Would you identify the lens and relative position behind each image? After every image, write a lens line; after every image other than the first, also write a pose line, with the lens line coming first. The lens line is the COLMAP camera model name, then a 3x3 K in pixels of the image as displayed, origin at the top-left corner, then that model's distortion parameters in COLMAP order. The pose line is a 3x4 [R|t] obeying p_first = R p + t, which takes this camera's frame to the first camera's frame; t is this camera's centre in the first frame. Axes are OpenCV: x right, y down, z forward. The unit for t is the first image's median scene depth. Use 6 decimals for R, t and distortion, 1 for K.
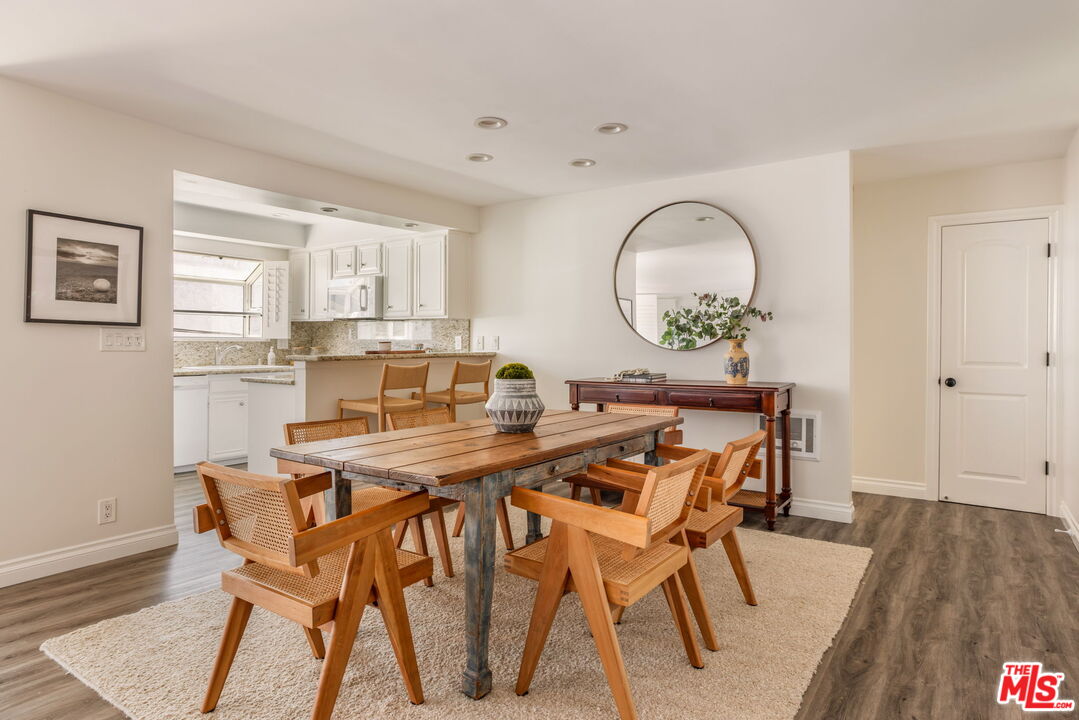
lens RADIAL K [[618.3, 0, 534.7], [0, 618.3, 341.2], [0, 0, 1]] dist [-0.003288, -0.000112]
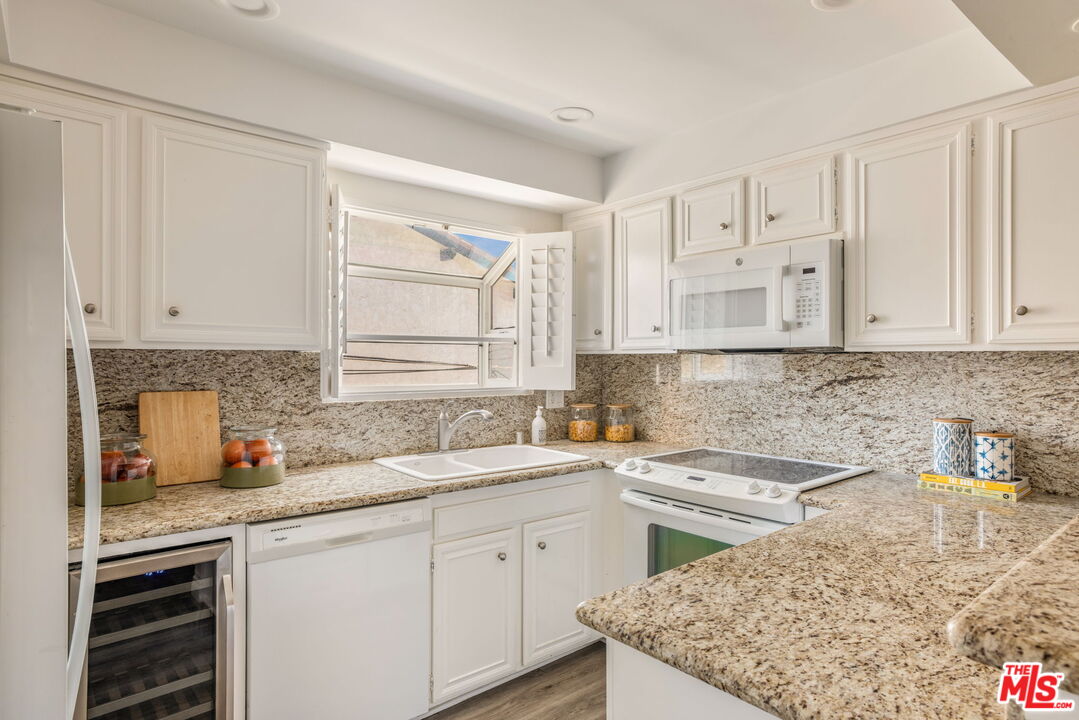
lens RADIAL K [[590.9, 0, 540.3], [0, 590.9, 364.2], [0, 0, 1]] dist [0.000497, -0.000744]
pose [[0.966906, -0.001128, -0.255130, -0.303535], [0.002198, 0.999990, 0.003909, -0.026649], [0.255123, -0.004341, 0.966899, 0.542882]]
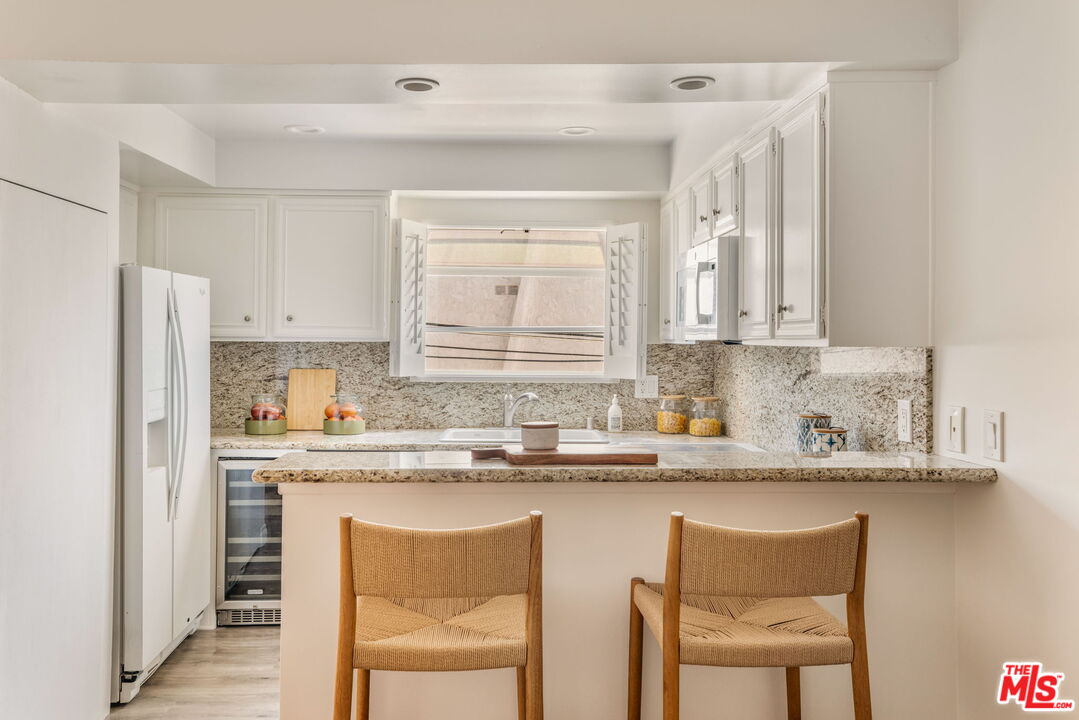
lens RADIAL K [[884.4, 0, 537.8], [0, 884.4, 350.1], [0, 0, 1]] dist [-0.001578, 0.000458]
pose [[0.620744, 0.008257, -0.783969, 0.103218], [-0.004186, 0.999965, 0.007217, -0.032396], [0.784002, -0.001198, 0.620757, 0.500021]]
